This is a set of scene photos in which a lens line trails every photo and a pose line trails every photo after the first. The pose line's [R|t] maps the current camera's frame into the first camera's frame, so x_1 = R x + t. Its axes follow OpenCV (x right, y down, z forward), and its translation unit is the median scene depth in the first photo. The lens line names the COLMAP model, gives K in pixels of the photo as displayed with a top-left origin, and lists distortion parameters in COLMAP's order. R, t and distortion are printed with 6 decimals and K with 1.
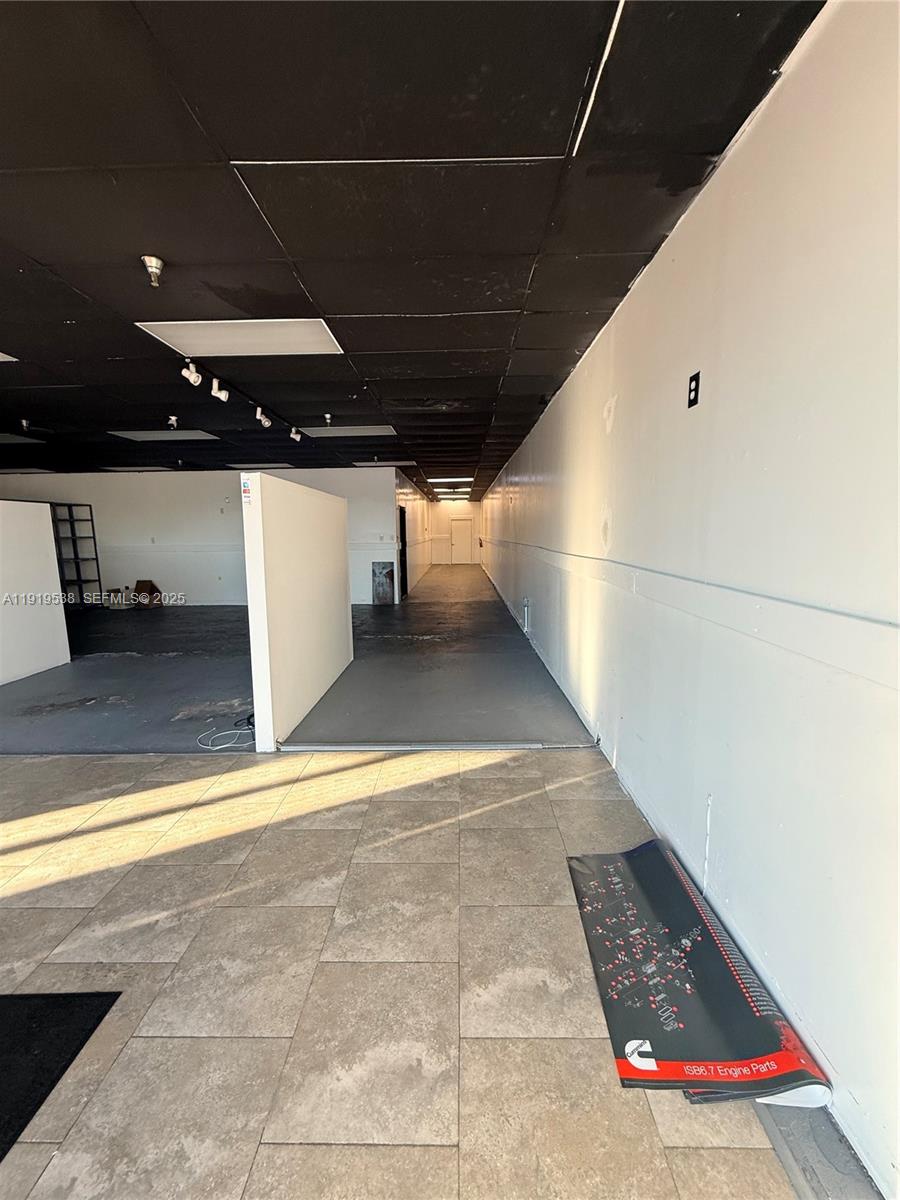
lens RADIAL K [[482.4, 0, 450.0], [0, 482.4, 600.0], [0, 0, 1]] dist [-0.001785, -0.000038]
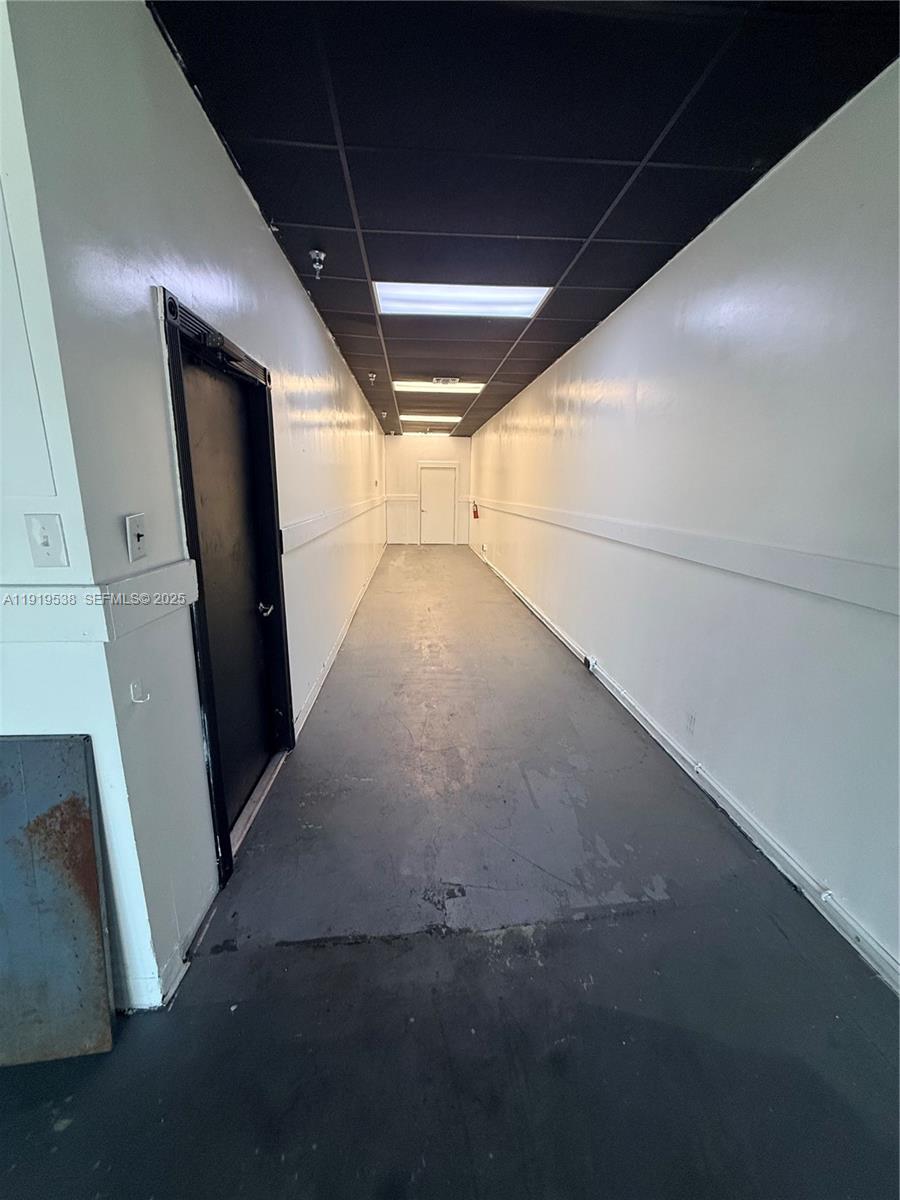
lens RADIAL K [[482.4, 0, 450.0], [0, 482.4, 600.0], [0, 0, 1]] dist [-0.001785, -0.000038]
pose [[0.995612, 0.001544, 0.093561, -0.018971], [-0.009543, 0.996326, 0.085108, -0.066584], [-0.093086, -0.085627, 0.991969, 0.464518]]
